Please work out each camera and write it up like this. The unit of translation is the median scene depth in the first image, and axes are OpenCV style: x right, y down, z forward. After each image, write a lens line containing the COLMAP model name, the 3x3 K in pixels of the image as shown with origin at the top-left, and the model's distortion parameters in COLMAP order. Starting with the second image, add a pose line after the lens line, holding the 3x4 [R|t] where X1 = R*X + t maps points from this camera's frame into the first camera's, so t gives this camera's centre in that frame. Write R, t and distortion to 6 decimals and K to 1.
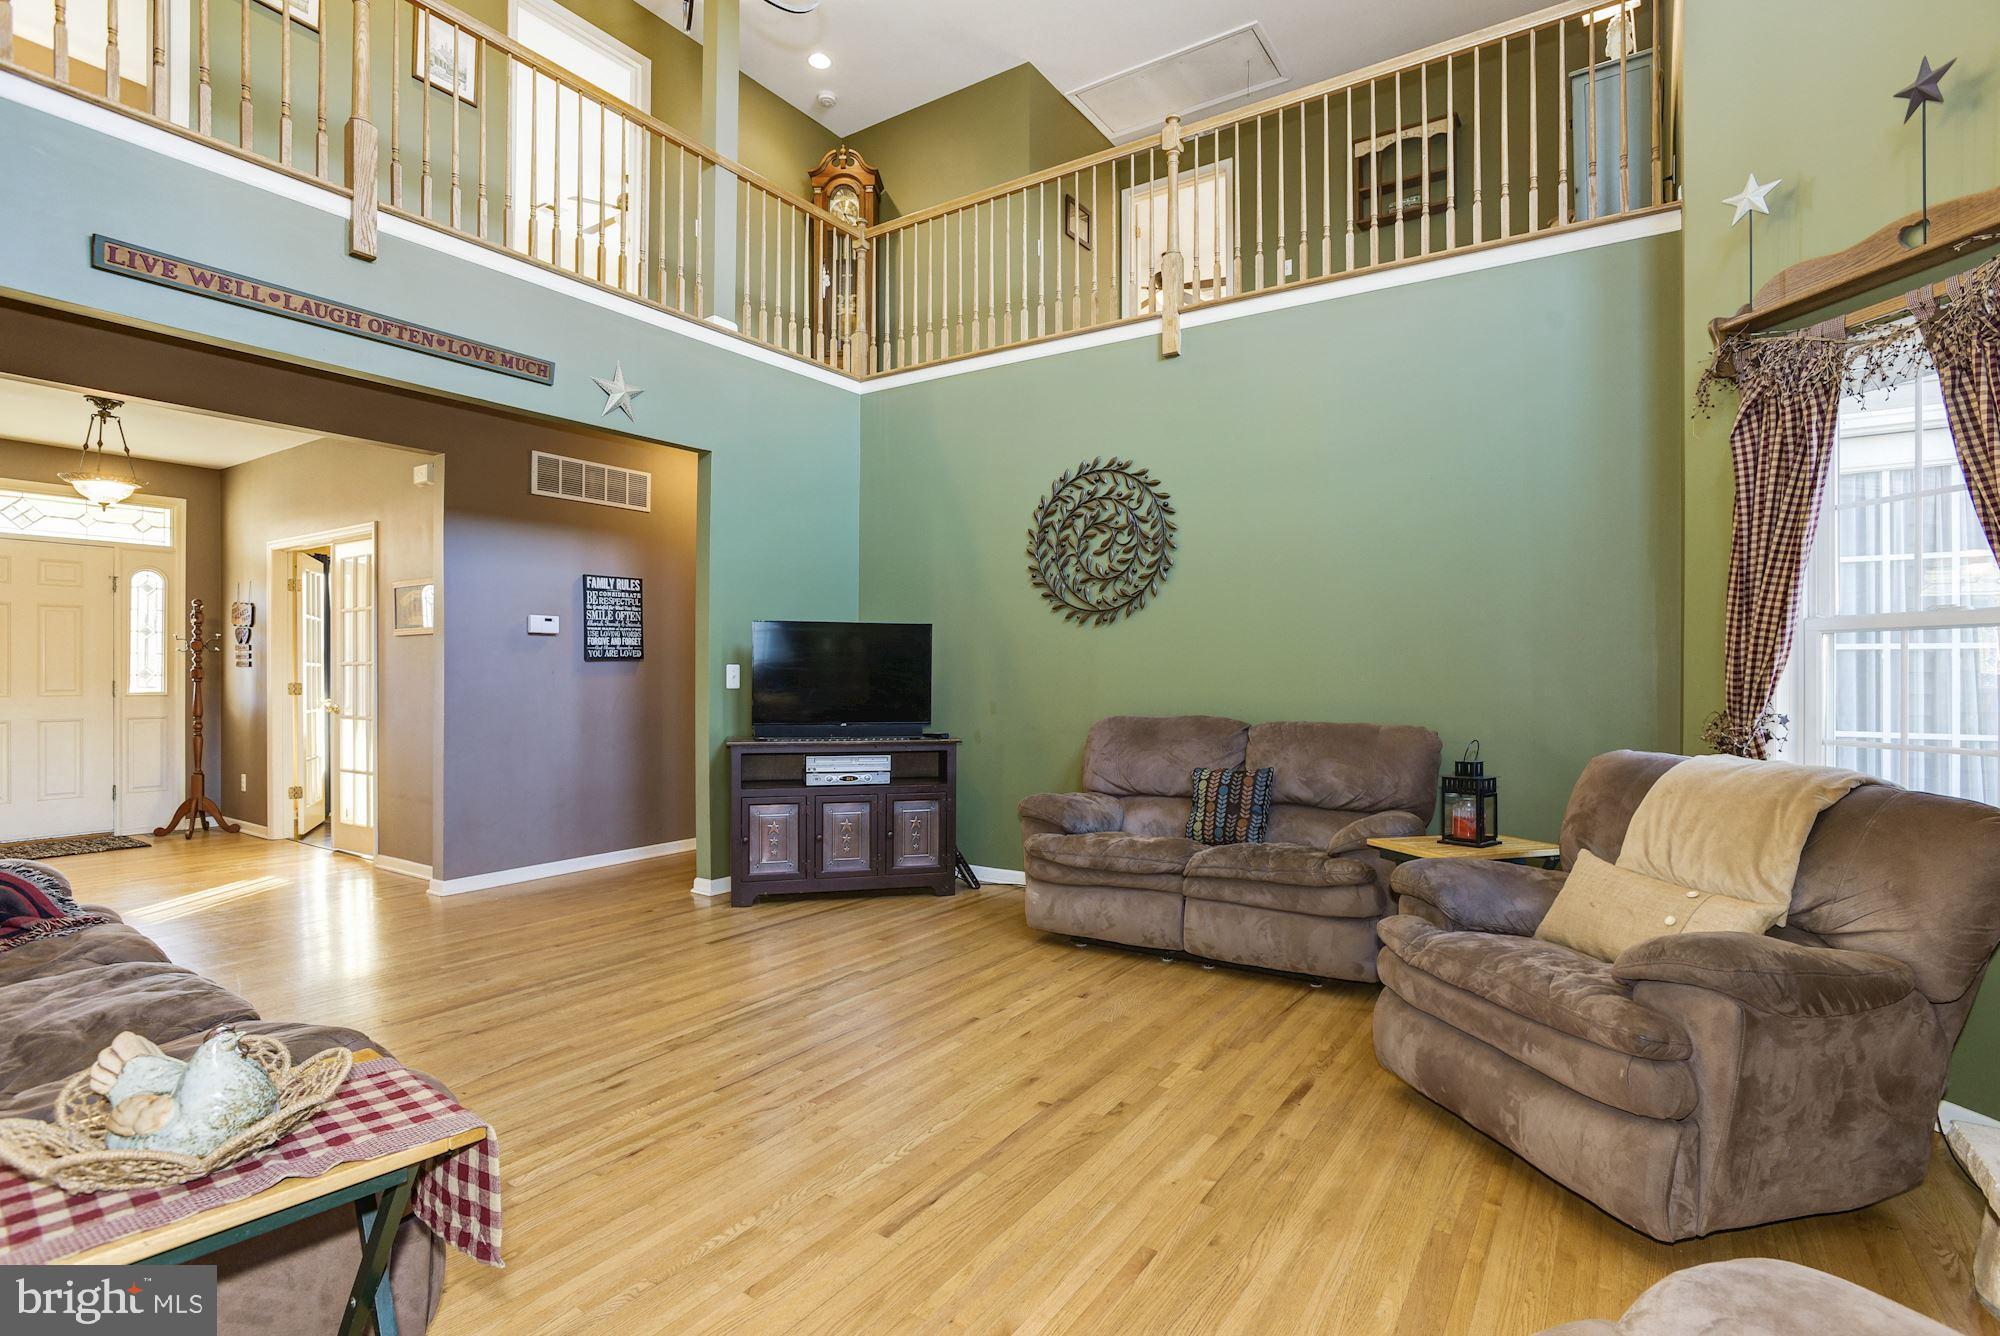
lens RADIAL K [[970.8, 0, 996.8], [0, 970.8, 674.8], [0, 0, 1]] dist [-0.031920, 0.011426]
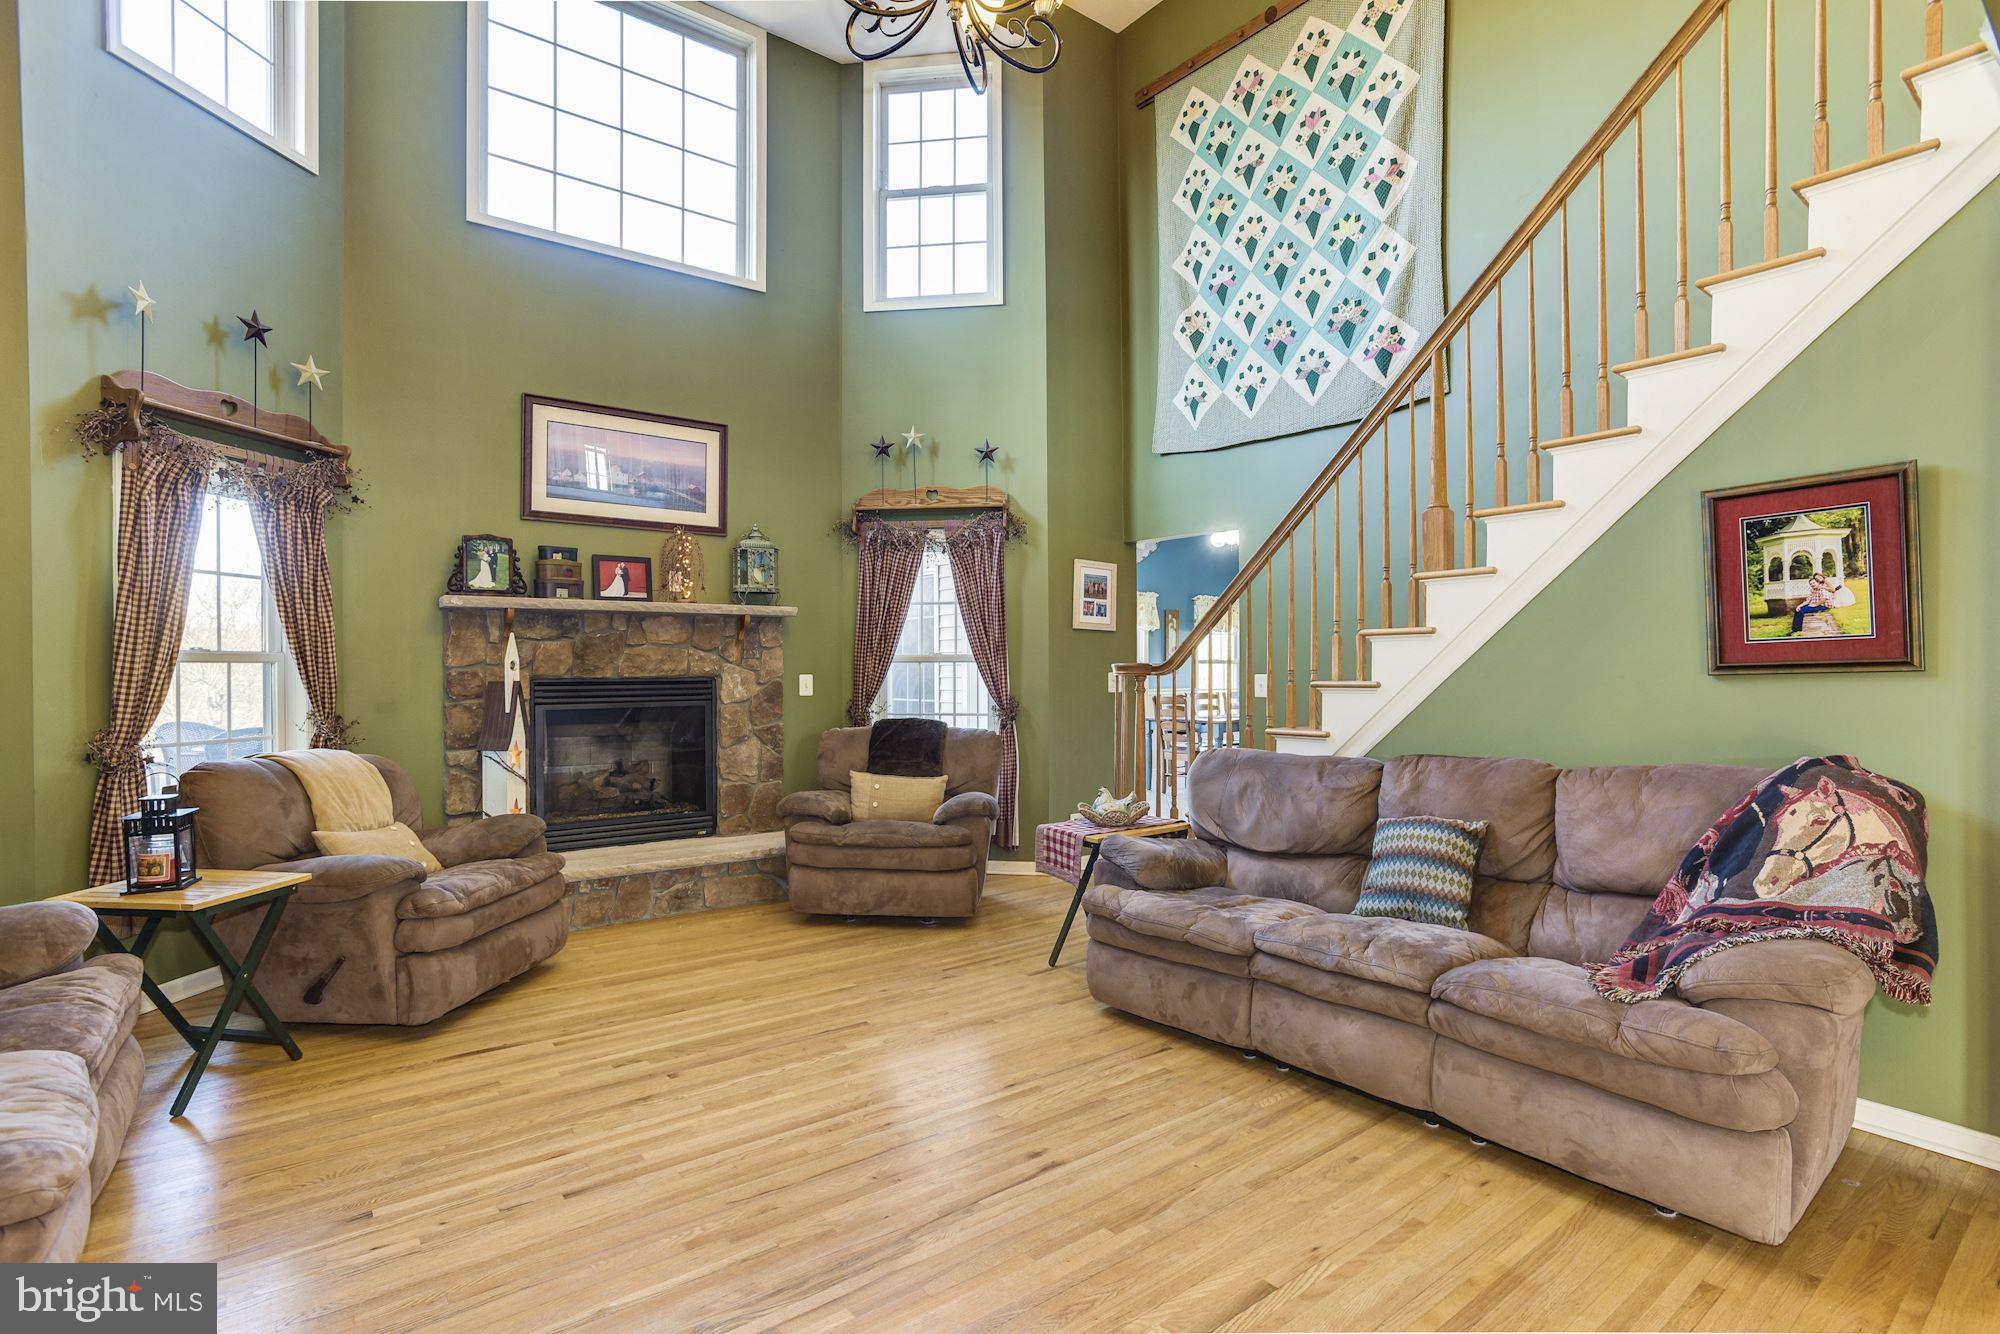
lens RADIAL K [[970.8, 0, 996.8], [0, 970.8, 673.8], [0, 0, 1]] dist [-0.031920, 0.011426]
pose [[-0.947206, 0.010729, 0.320447, -0.686420], [0.010831, 0.999940, -0.001463, -0.024744], [-0.320444, 0.002085, -0.947265, 1.958584]]
